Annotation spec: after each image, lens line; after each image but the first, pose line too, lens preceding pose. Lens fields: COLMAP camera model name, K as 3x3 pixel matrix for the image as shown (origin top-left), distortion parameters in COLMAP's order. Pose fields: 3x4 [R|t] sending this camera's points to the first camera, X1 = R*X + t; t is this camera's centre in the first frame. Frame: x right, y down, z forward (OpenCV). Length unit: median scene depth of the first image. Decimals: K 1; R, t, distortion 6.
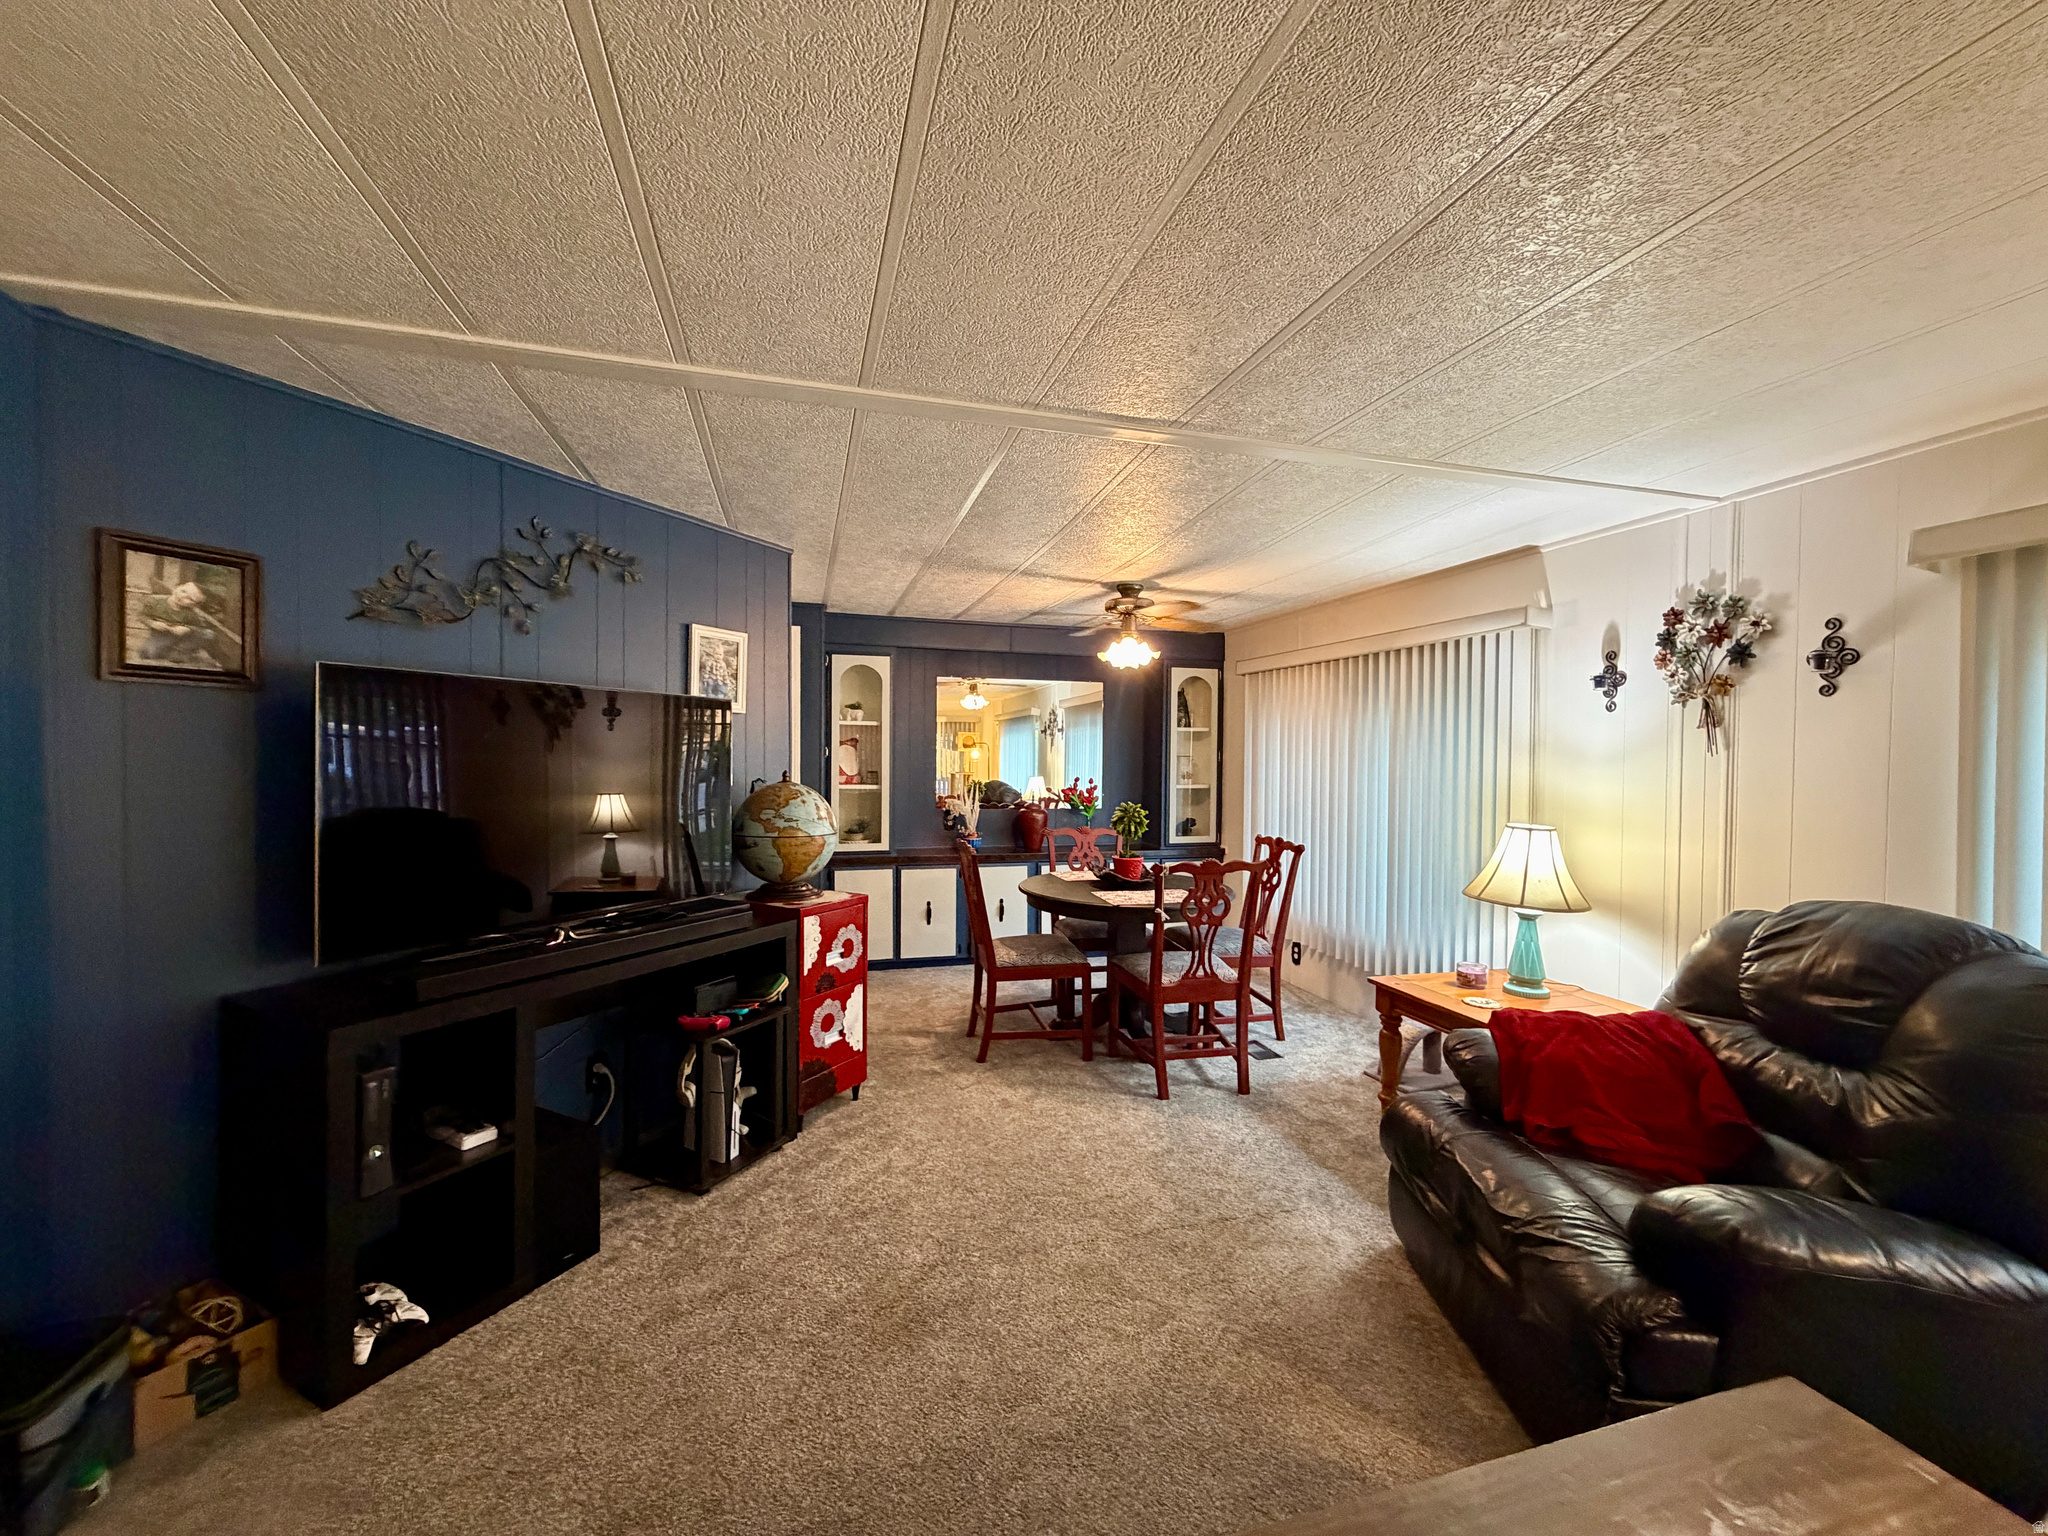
lens RADIAL K [[814.1, 0, 1020.9], [0, 814.1, 765.9], [0, 0, 1]] dist [0.002092, -0.000048]
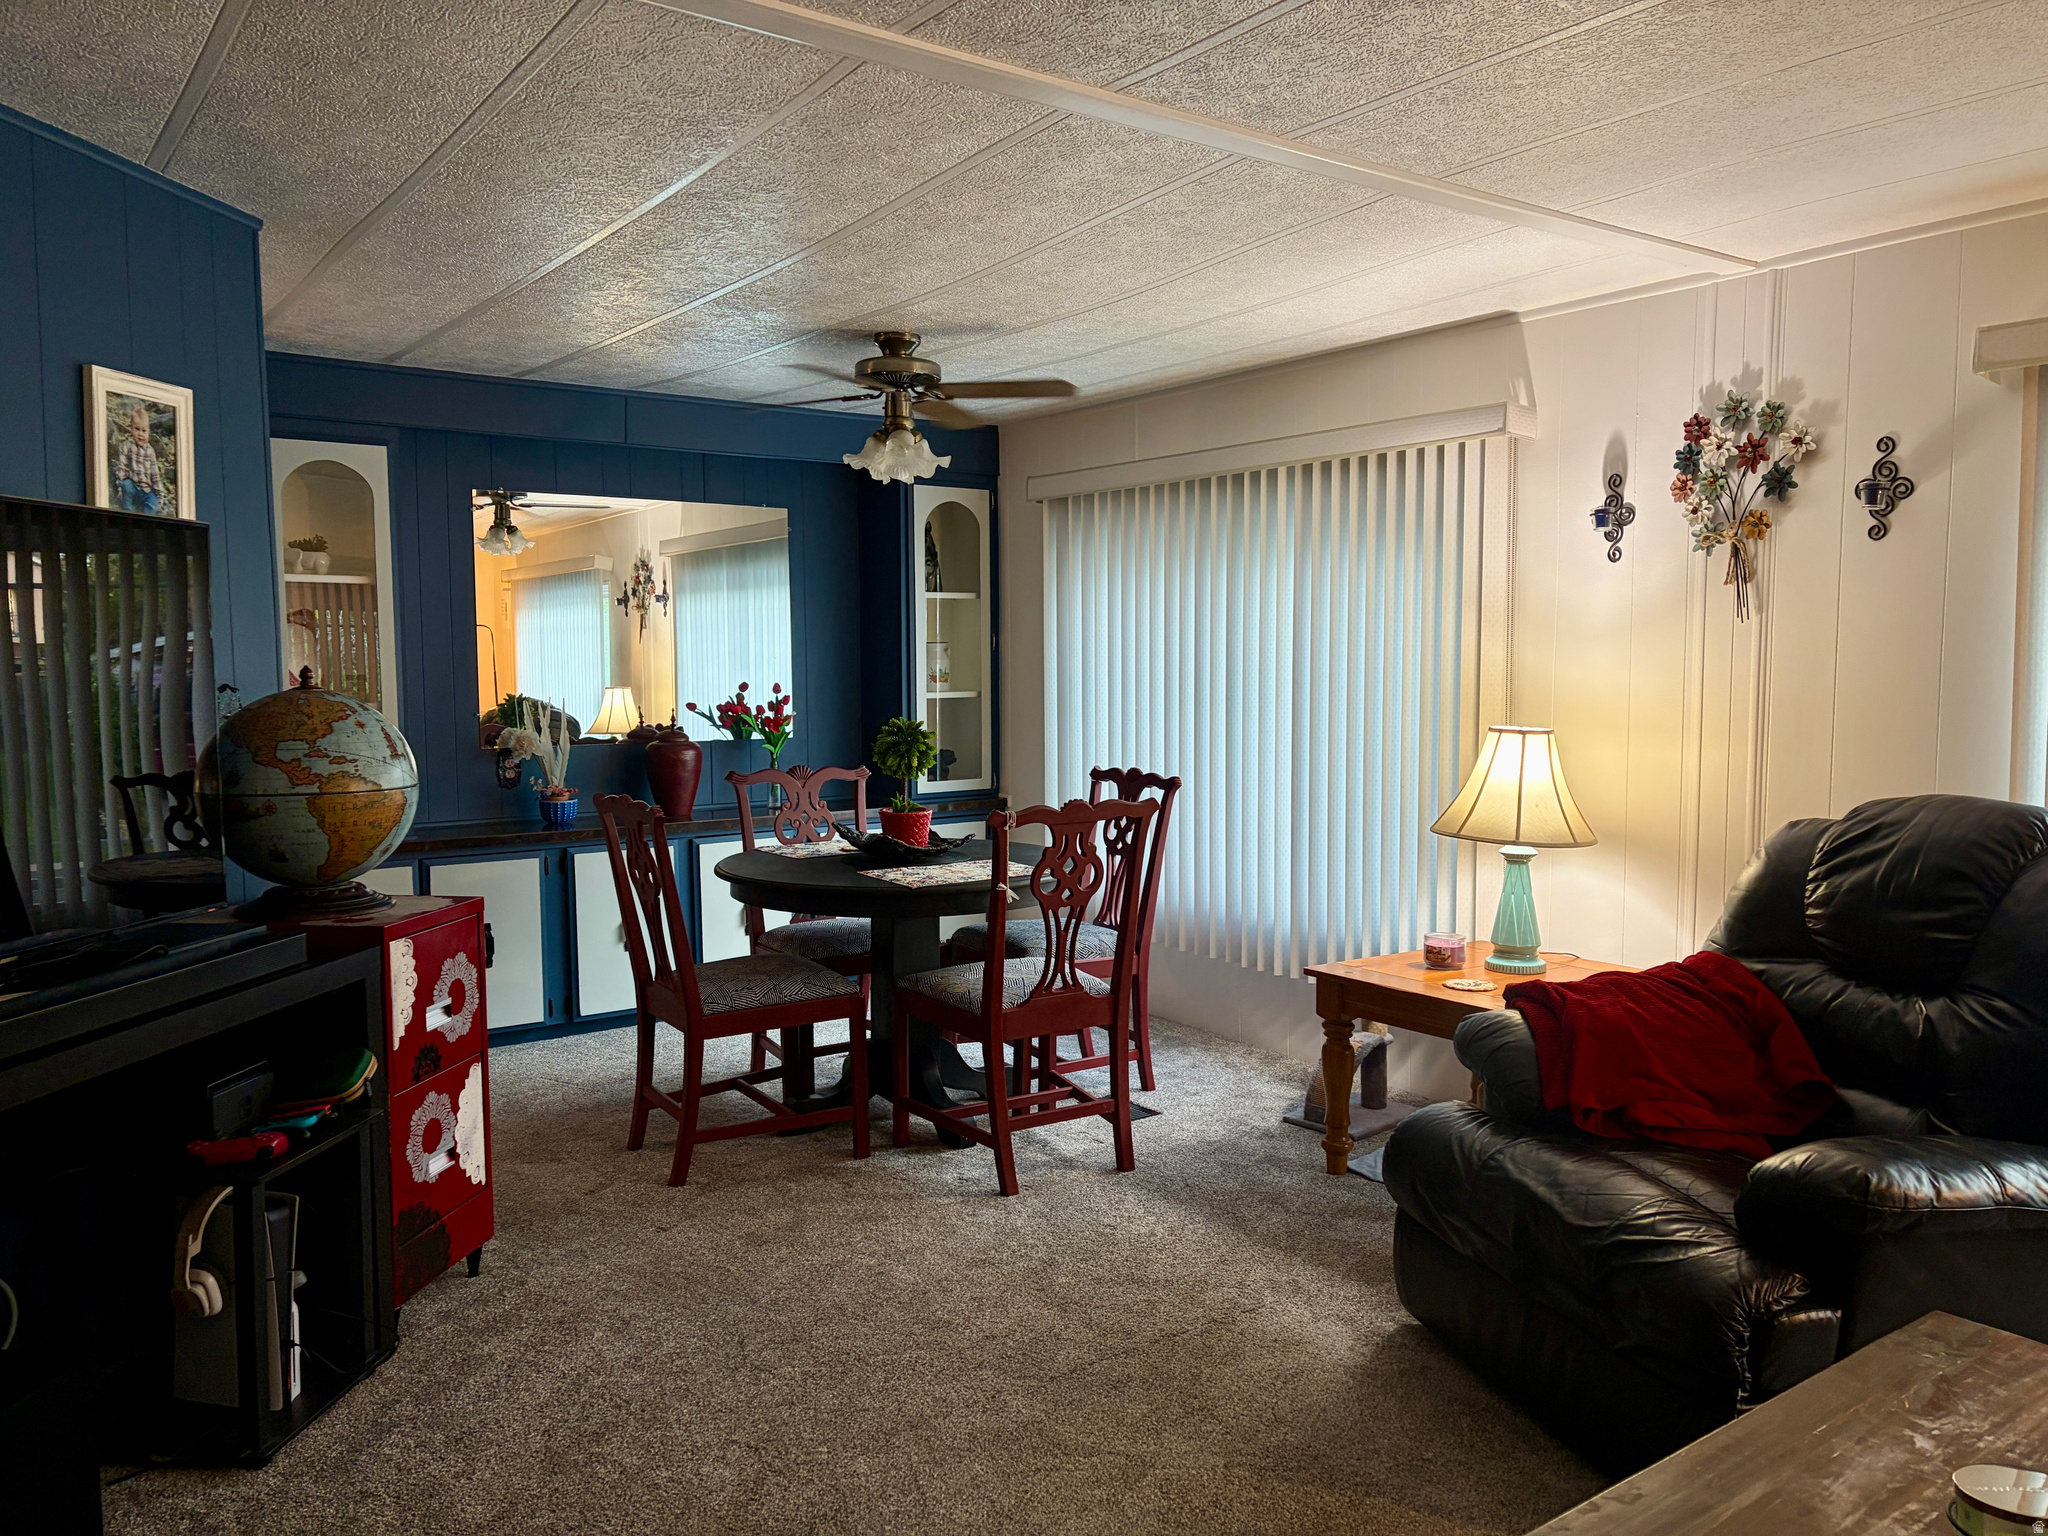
lens RADIAL K [[1530.1, 0, 1045.0], [0, 1530.1, 767.5], [0, 0, 1]] dist [0.046086, -0.026719]
pose [[0.936517, -0.039754, 0.348360, -0.202506], [0.017936, 0.997683, 0.065633, 0.014257], [-0.350162, -0.055219, 0.935060, -0.076196]]
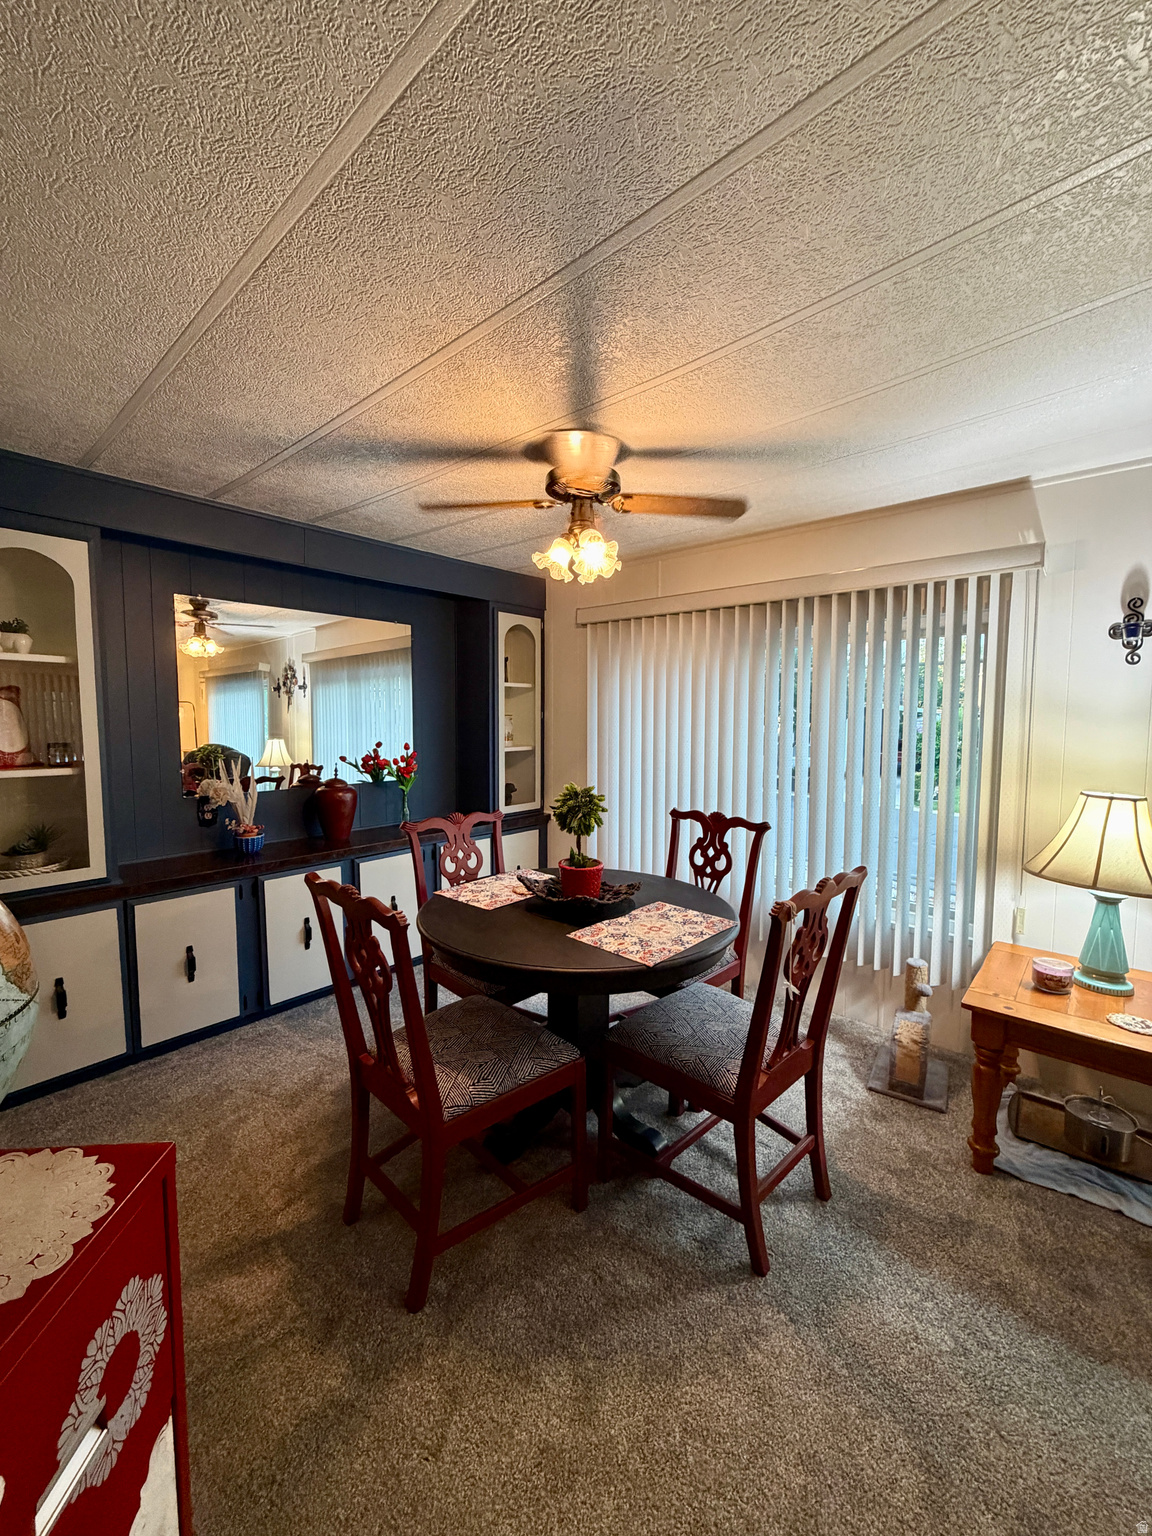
lens RADIAL K [[610.6, 0, 579.1], [0, 610.6, 763.0], [0, 0, 1]] dist [0.002092, -0.000048]
pose [[0.840032, -0.047407, 0.540462, -0.186262], [0.011633, 0.997520, 0.069418, -0.009966], [-0.542412, -0.052026, 0.838500, 0.756391]]
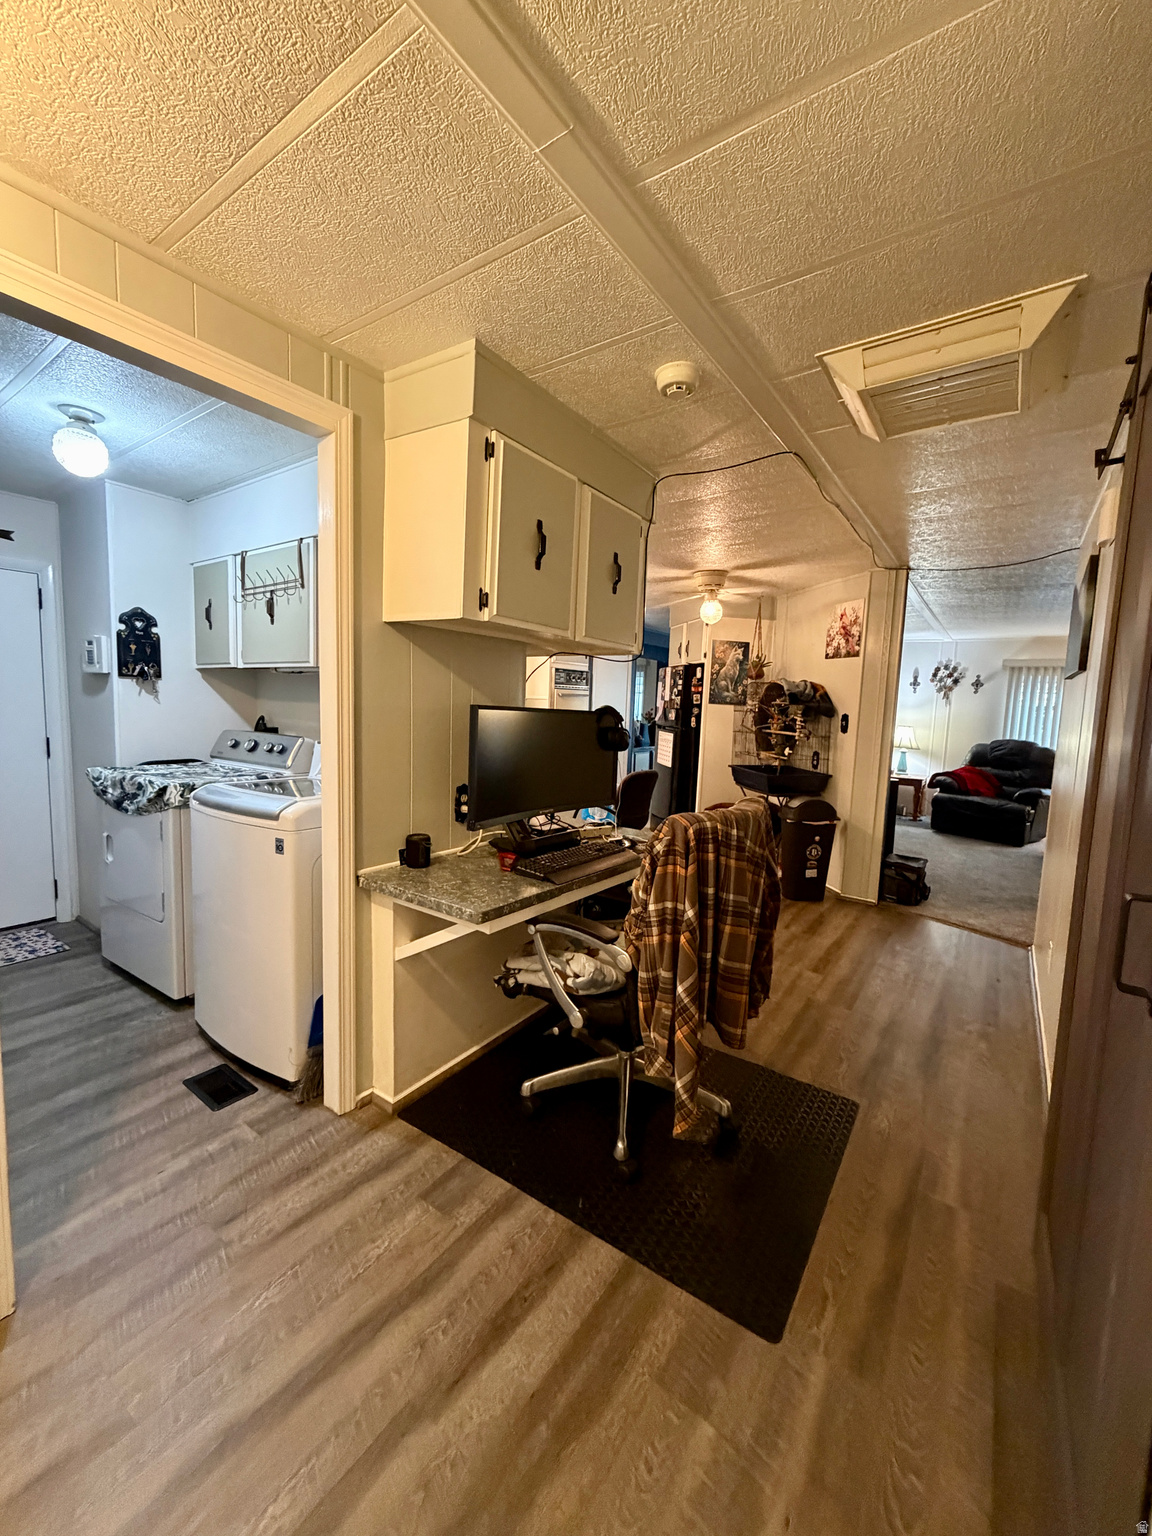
lens RADIAL K [[610.6, 0, 572.8], [0, 610.6, 768.6], [0, 0, 1]] dist [0.002092, -0.000048]
pose [[0.778734, -0.047145, 0.625580, -2.095542], [-0.025391, 0.993987, 0.106516, 0.013948], [-0.626840, -0.098831, 0.772854, -0.145095]]
